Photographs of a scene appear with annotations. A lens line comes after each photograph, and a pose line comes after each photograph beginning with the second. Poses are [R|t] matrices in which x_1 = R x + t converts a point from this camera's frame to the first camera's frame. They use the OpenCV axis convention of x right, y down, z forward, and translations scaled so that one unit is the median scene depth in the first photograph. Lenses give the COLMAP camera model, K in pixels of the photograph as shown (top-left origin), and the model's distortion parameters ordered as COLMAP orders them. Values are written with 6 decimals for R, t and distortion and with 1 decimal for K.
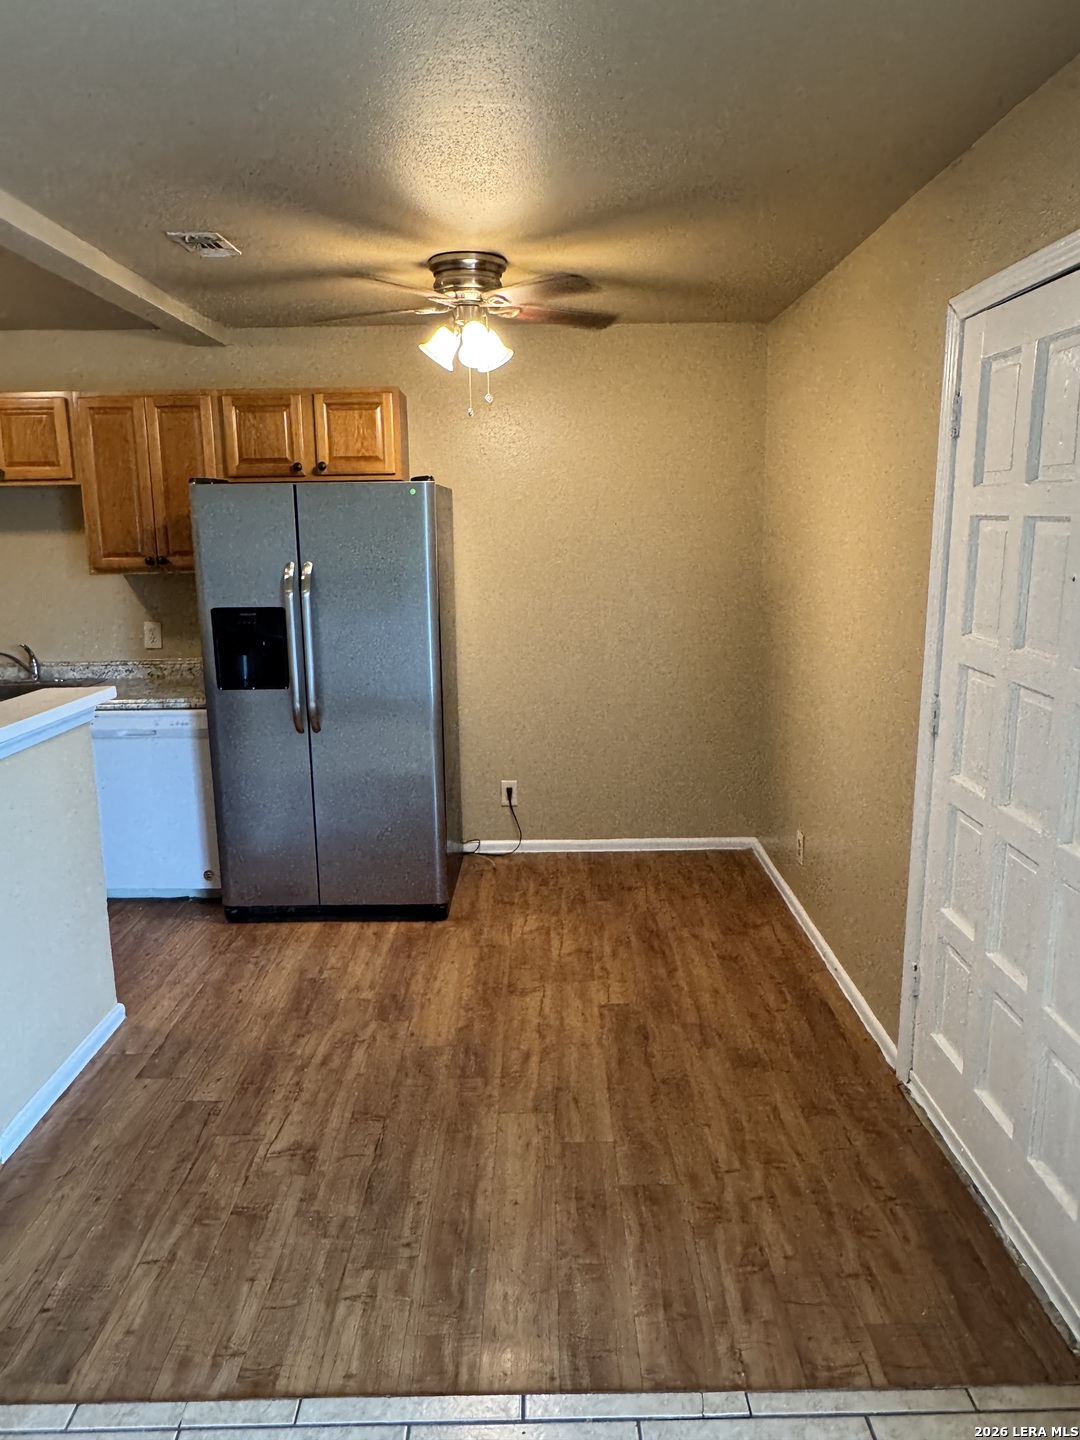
lens RADIAL K [[976.1, 0, 540.0], [0, 976.1, 723.4], [0, 0, 1]] dist [-0.007928, -0.002238]
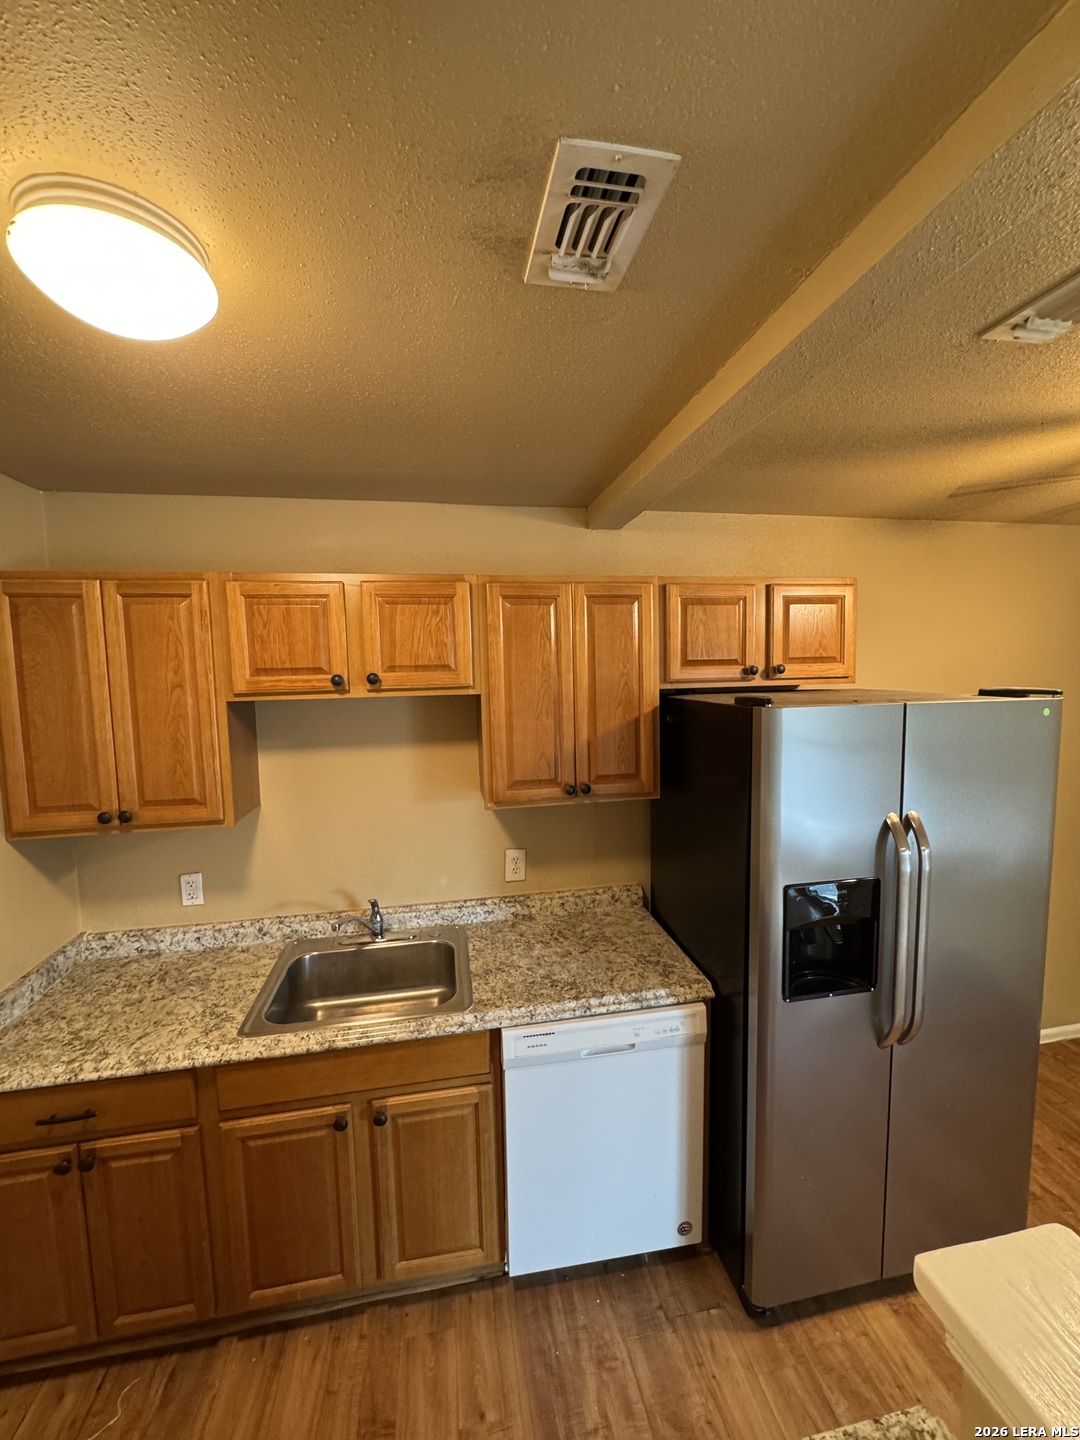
lens RADIAL K [[575.2, 0, 541.3], [0, 575.2, 719.9], [0, 0, 1]] dist [-0.003792, 0.000234]
pose [[0.982546, -0.024557, 0.184392, -0.638192], [0.045165, 0.993080, -0.108408, -0.218917], [-0.180454, 0.114844, 0.976856, 0.698589]]
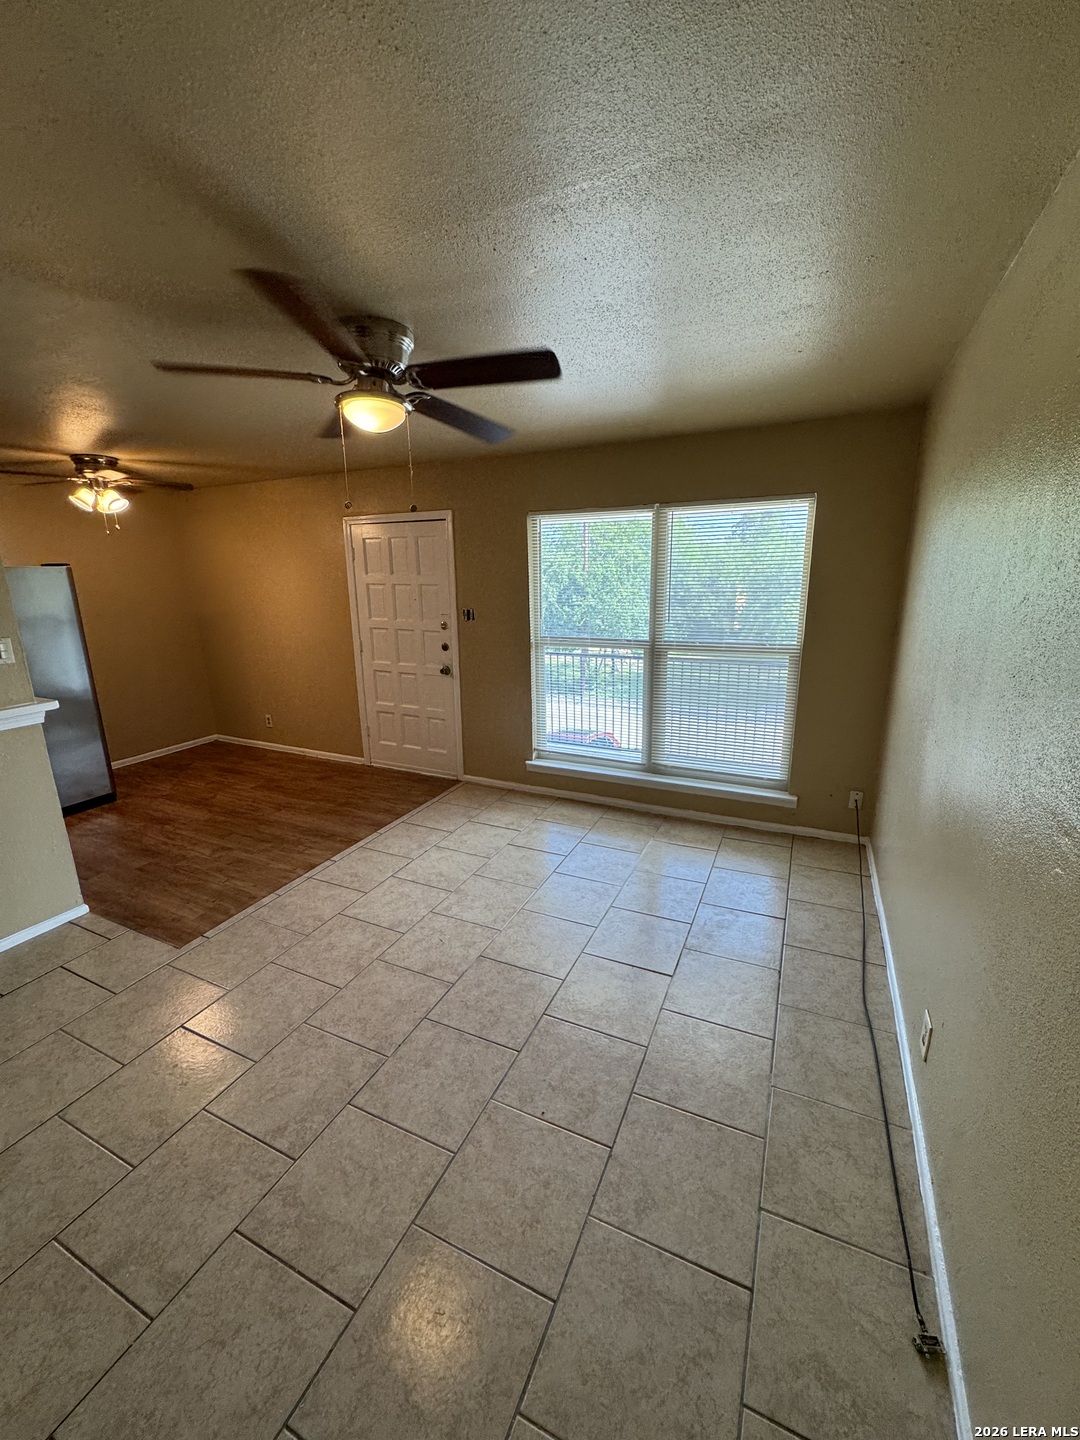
lens RADIAL K [[575.2, 0, 542.8], [0, 575.2, 719.9], [0, 0, 1]] dist [-0.003792, 0.000234]
pose [[0.432705, -0.214662, 0.875606, -0.810006], [0.183747, 0.971851, 0.147453, 0.046389], [-0.882612, 0.097087, 0.459968, -0.302067]]
